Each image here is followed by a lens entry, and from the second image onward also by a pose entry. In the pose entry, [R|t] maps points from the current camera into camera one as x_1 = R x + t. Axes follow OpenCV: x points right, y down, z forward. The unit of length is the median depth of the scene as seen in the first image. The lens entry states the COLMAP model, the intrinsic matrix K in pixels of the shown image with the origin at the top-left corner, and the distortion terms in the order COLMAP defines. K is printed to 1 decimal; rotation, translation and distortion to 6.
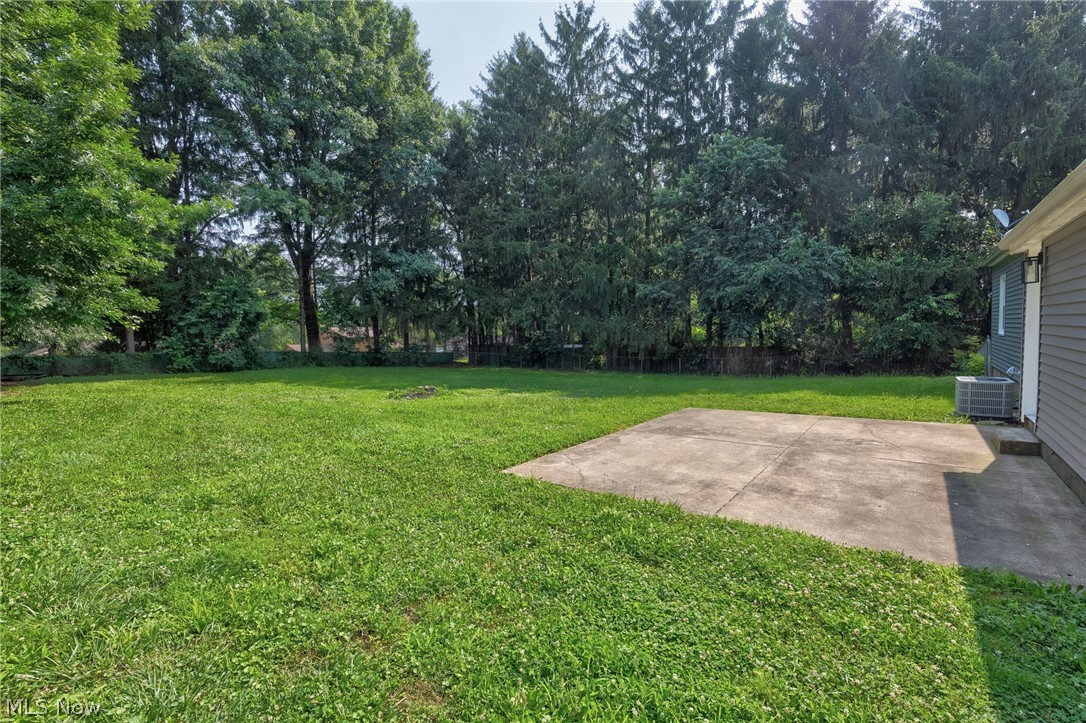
lens RADIAL K [[499.7, 0, 519.9], [0, 499.7, 363.0], [0, 0, 1]] dist [0.025706, 0.000015]
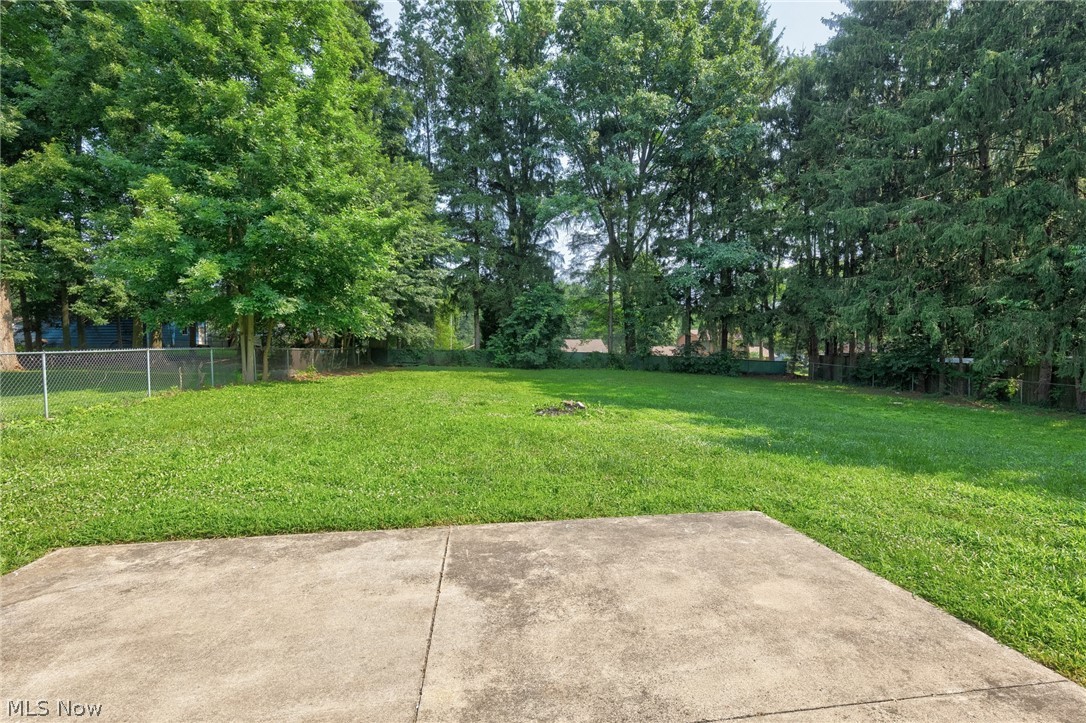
lens RADIAL K [[508.0, 0, 548.9], [0, 508.0, 363.1], [0, 0, 1]] dist [0.002698, 0.000109]
pose [[0.735226, 0.051248, -0.675882, 0.190619], [-0.054849, 0.998366, 0.016036, -0.014958], [0.675600, 0.025281, 0.736835, 0.206541]]
